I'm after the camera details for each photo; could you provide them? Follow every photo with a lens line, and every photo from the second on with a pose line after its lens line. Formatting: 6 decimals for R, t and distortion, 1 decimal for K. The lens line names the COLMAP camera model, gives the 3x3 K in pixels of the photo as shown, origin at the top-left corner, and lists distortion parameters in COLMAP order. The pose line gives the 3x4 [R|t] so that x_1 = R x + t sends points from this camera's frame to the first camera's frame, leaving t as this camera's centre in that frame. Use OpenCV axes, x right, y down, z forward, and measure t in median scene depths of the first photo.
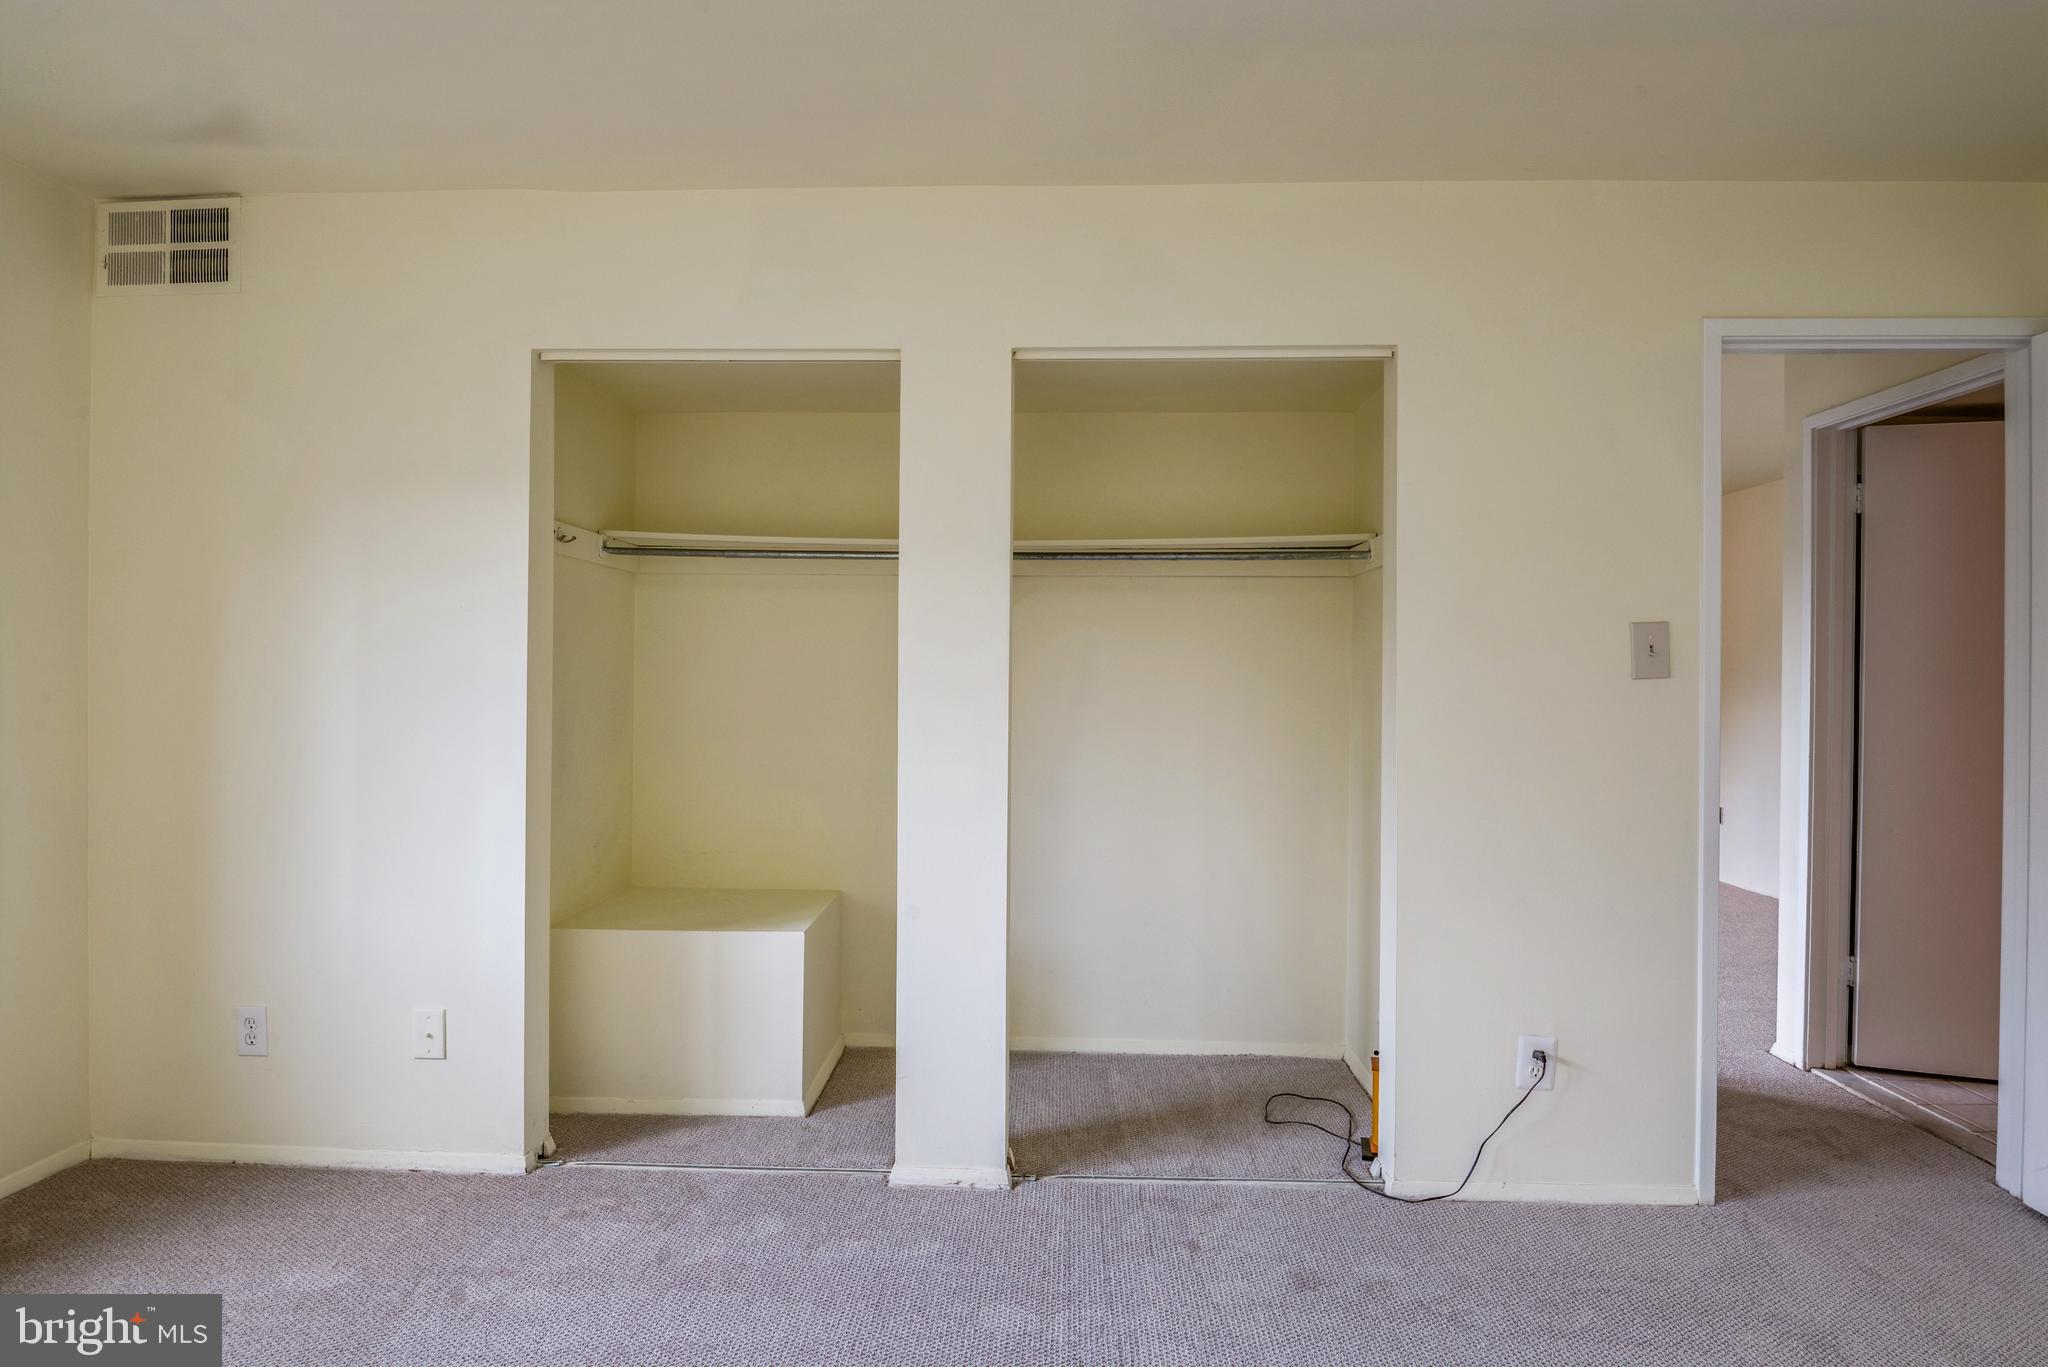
lens RADIAL K [[1108.0, 0, 1018.9], [0, 1108.0, 681.4], [0, 0, 1]] dist [-0.010204, -0.010032]
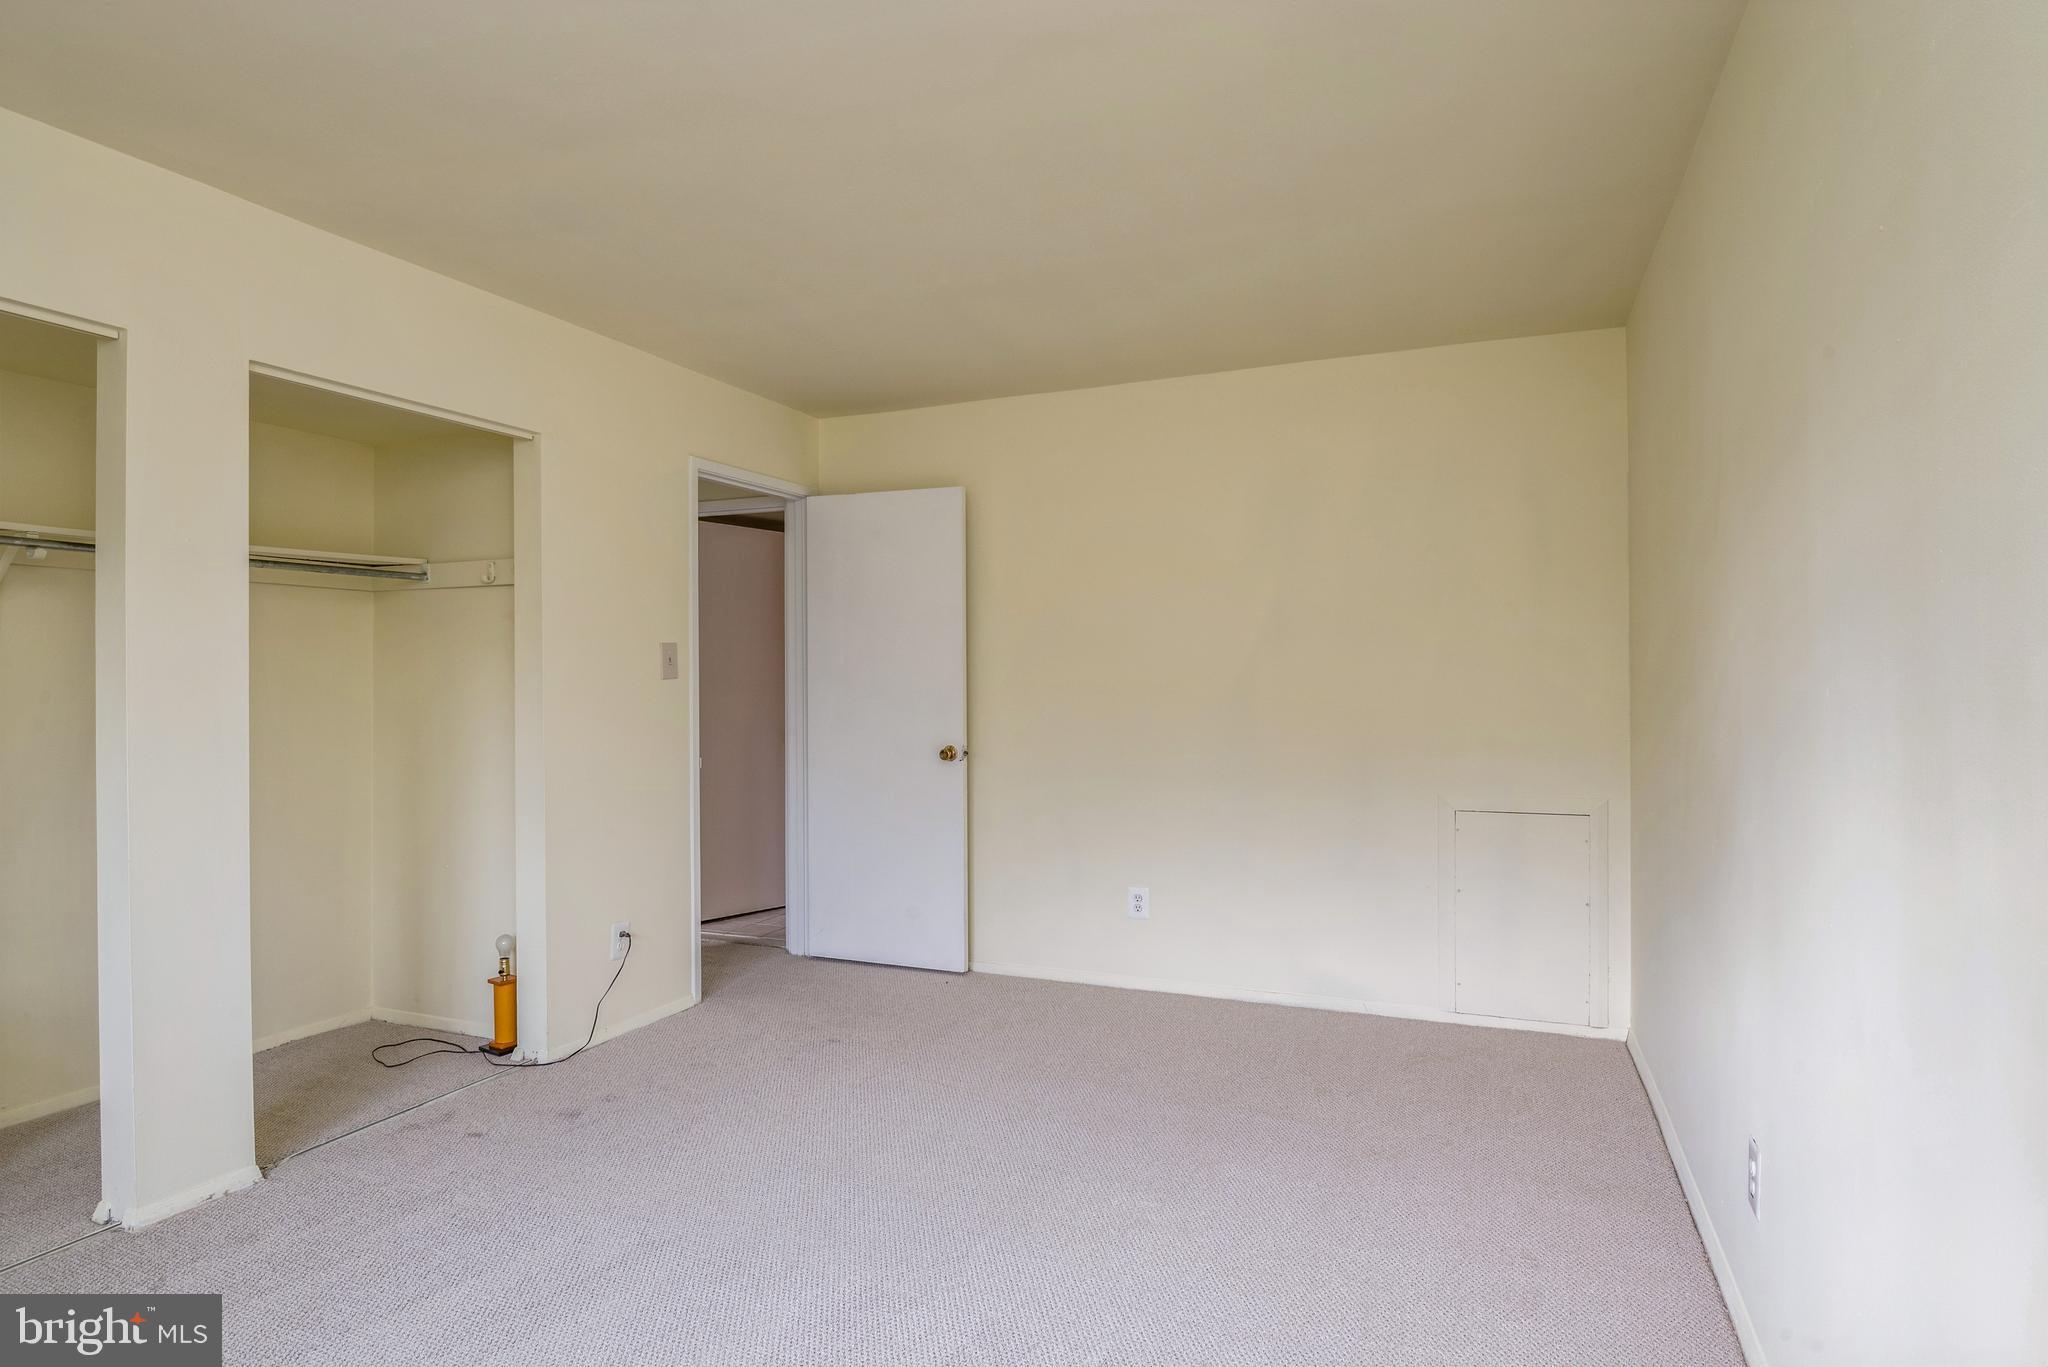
lens RADIAL K [[1083.9, 0, 1016.2], [0, 1083.9, 681.4], [0, 0, 1]] dist [-0.019457, -0.001505]
pose [[0.356577, -0.007024, 0.934240, -0.688117], [0.009766, 0.999945, 0.003790, -0.000241], [-0.934215, 0.007773, 0.356626, -0.009437]]
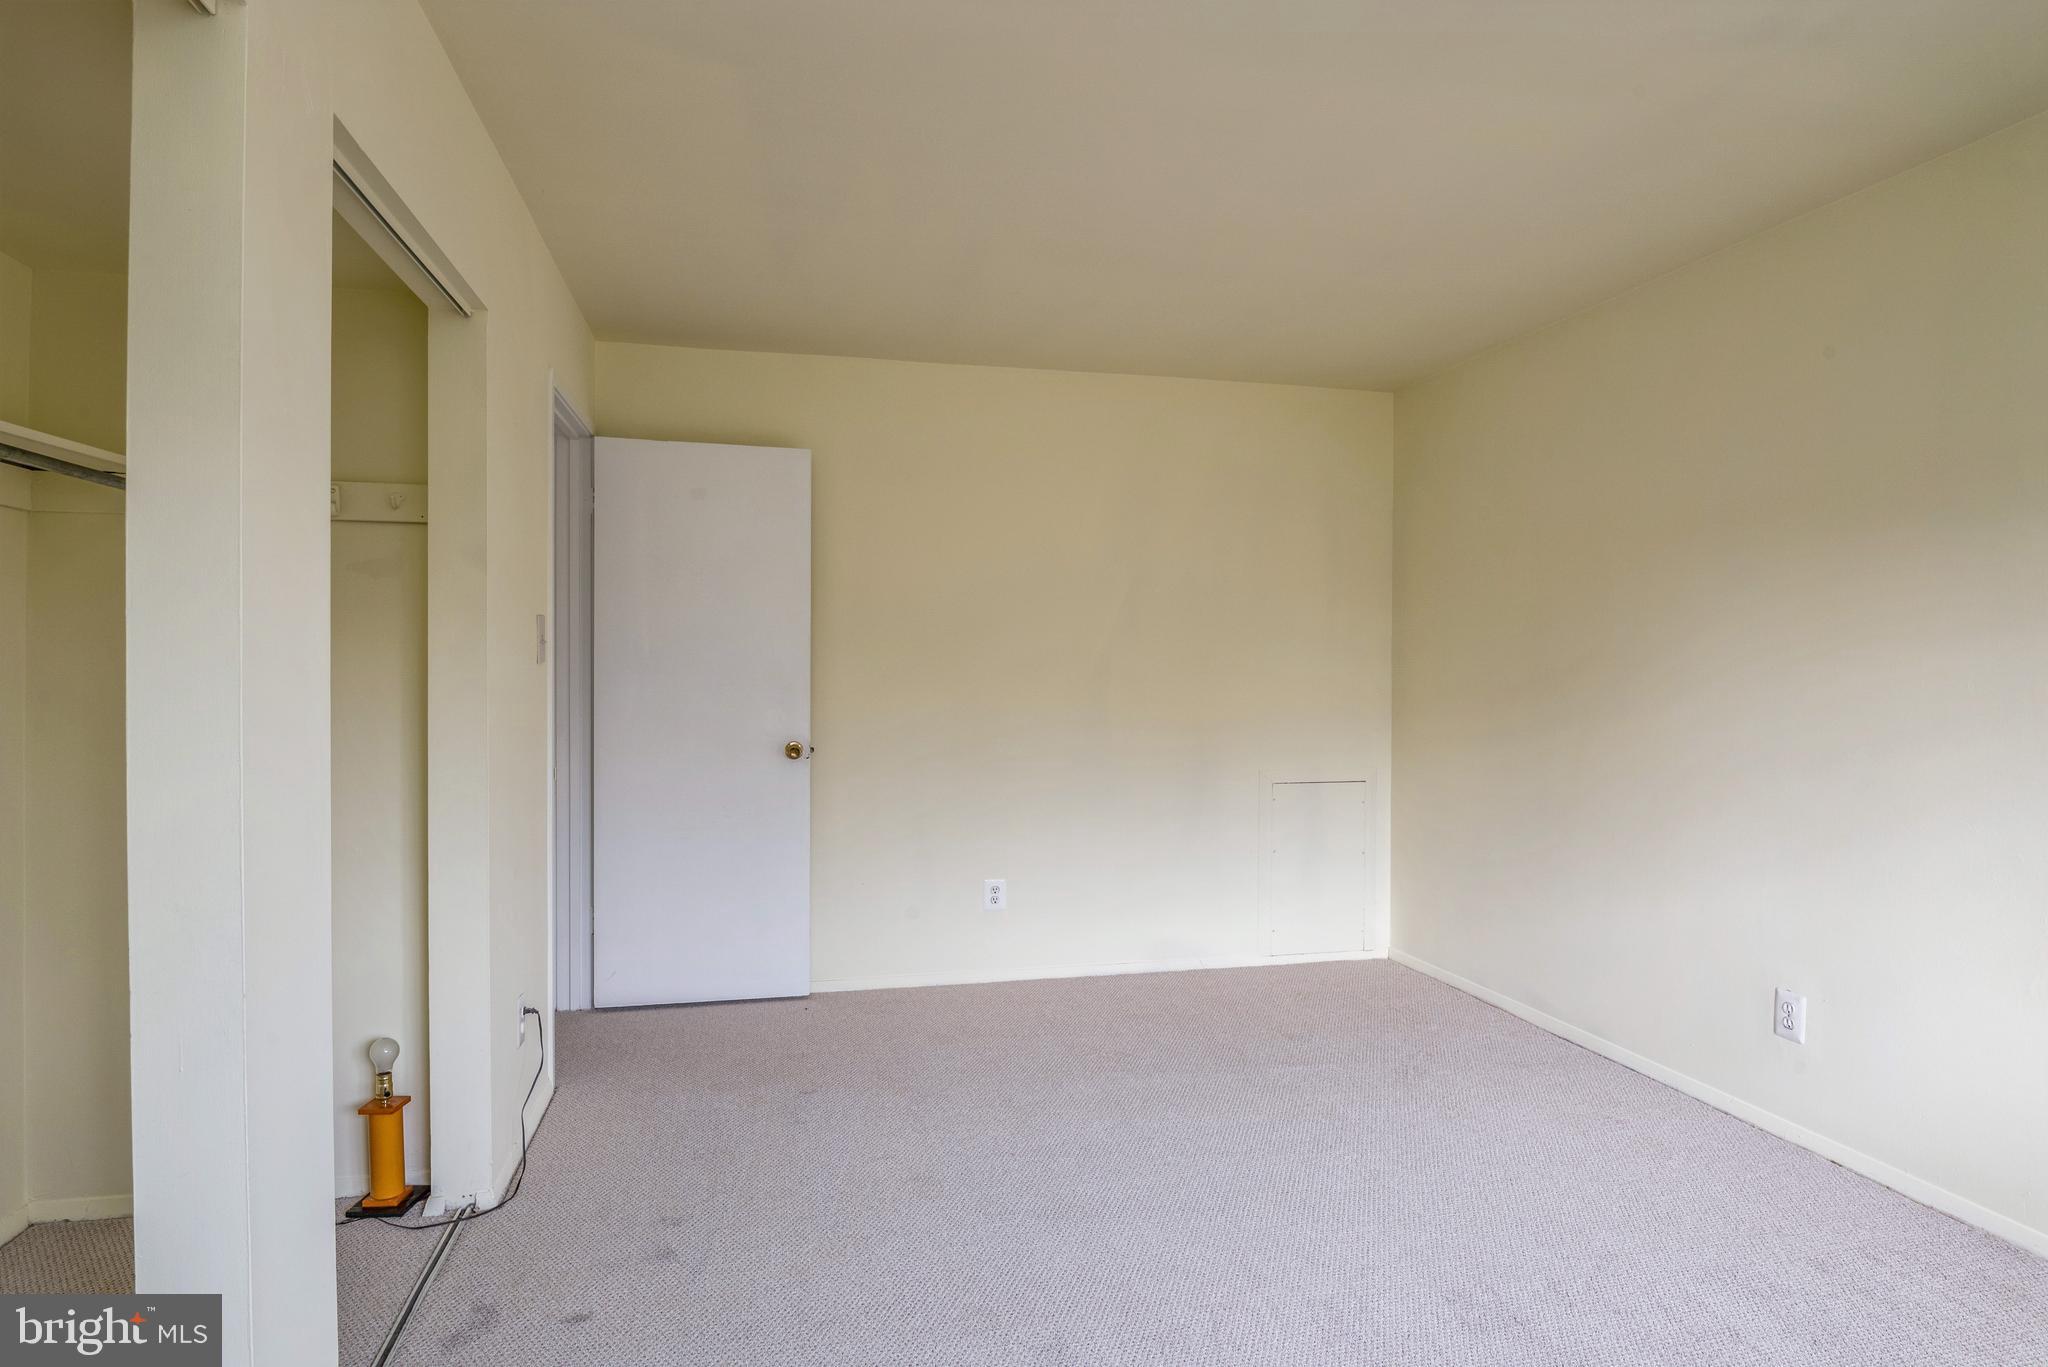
lens RADIAL K [[1083.9, 0, 1032.1], [0, 1083.9, 684.5], [0, 0, 1]] dist [-0.019457, -0.001505]
pose [[-0.250721, -0.020539, 0.967842, -0.671663], [-0.003525, 0.999788, 0.020304, -0.005365], [-0.968053, 0.001679, -0.250740, 0.784470]]
